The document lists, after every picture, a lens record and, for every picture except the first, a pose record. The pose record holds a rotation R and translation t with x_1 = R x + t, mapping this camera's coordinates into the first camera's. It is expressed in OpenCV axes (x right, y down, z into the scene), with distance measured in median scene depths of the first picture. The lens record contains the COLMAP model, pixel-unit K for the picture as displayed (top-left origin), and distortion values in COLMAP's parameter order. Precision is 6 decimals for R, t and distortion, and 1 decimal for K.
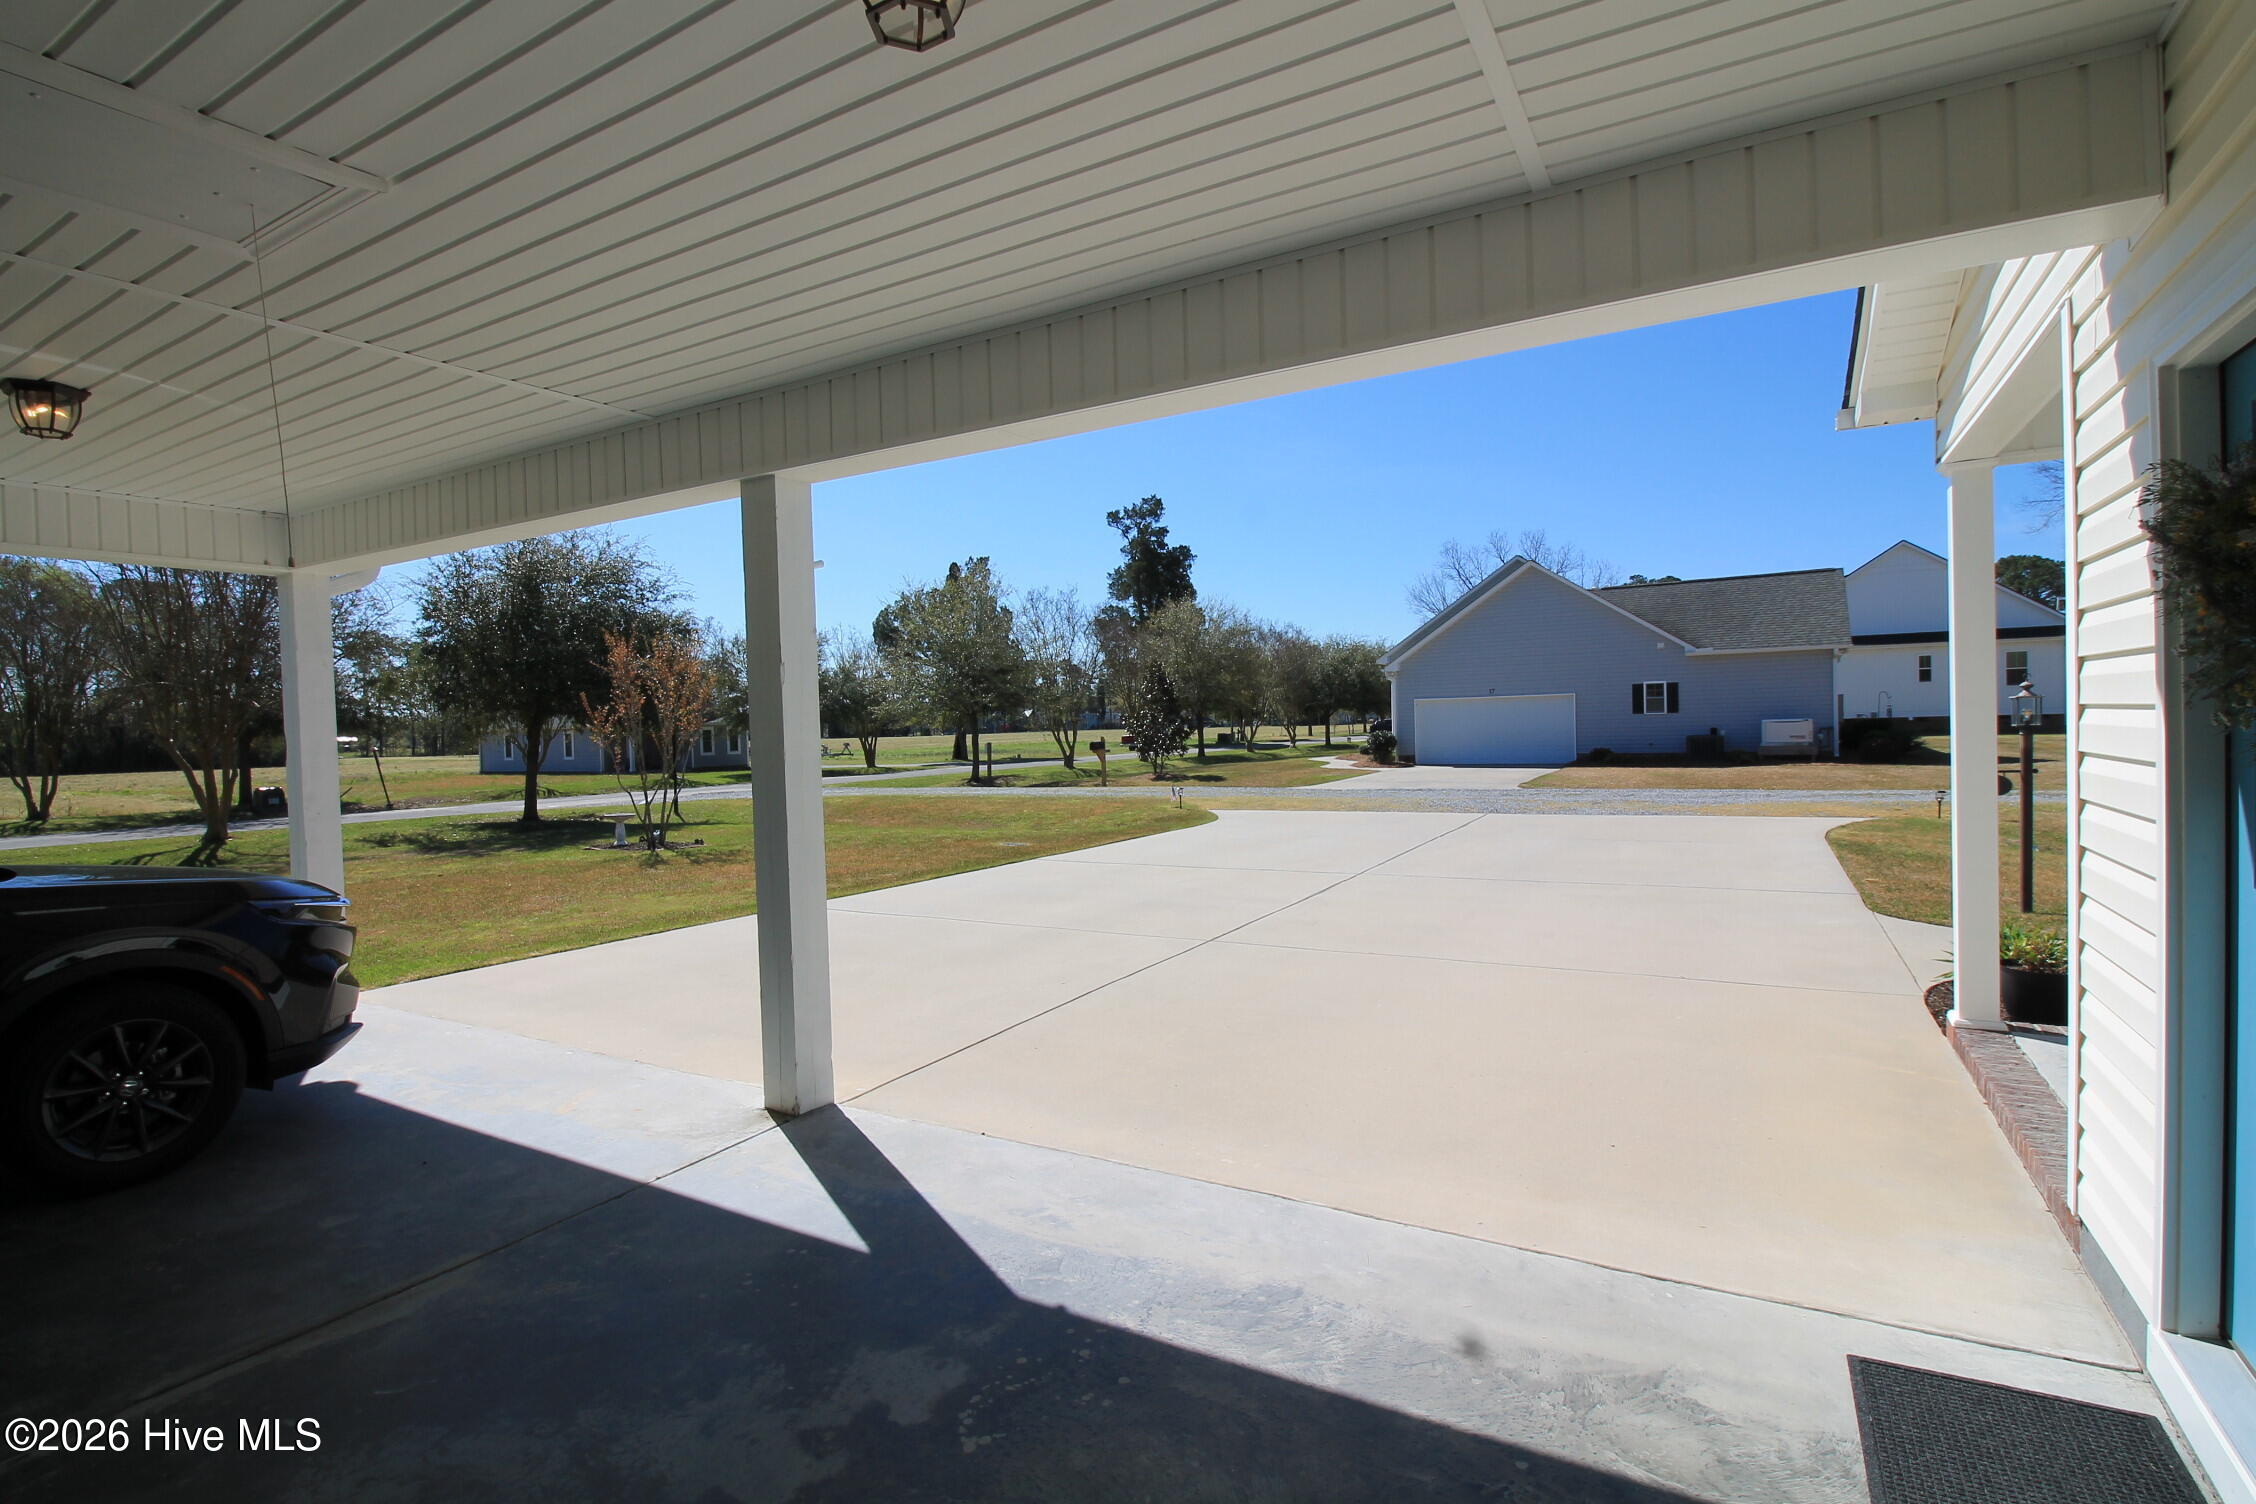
lens RADIAL K [[1074.9, 0, 1135.3], [0, 1074.9, 754.0], [0, 0, 1]] dist [-0.005303, -0.009394]
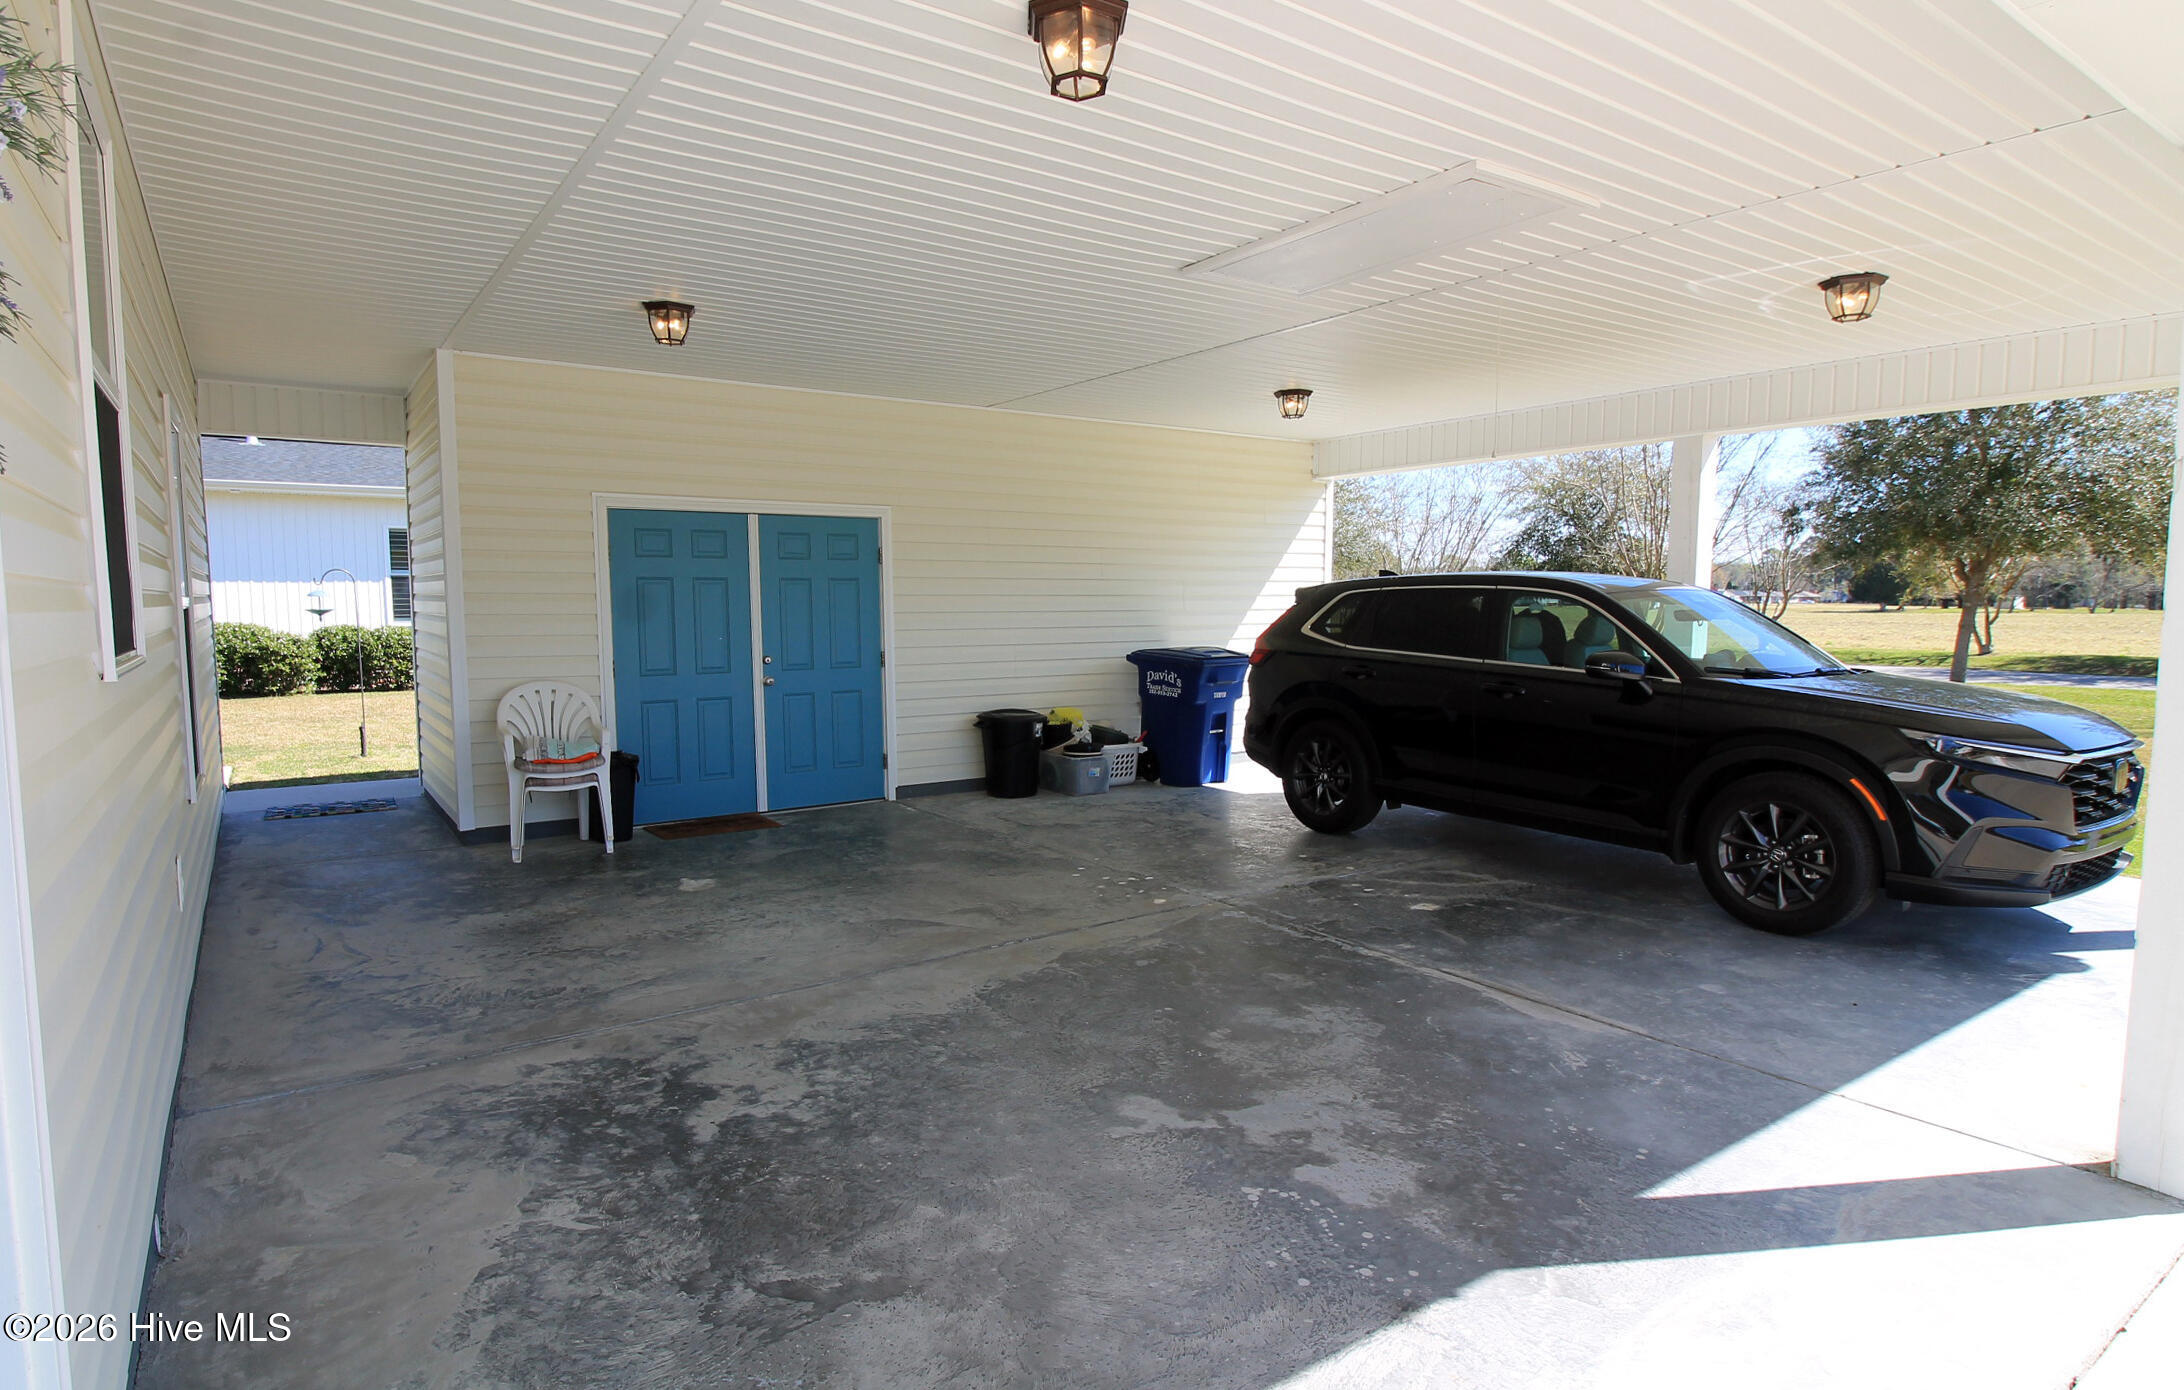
lens RADIAL K [[1163.7, 0, 1092.4], [0, 1163.7, 703.8], [0, 0, 1]] dist [-0.001646, -0.000564]
pose [[-0.413577, 0.112744, -0.903462, 0.865132], [-0.013786, 0.991414, 0.130031, -0.046902], [0.910365, 0.066232, -0.408472, 1.125489]]
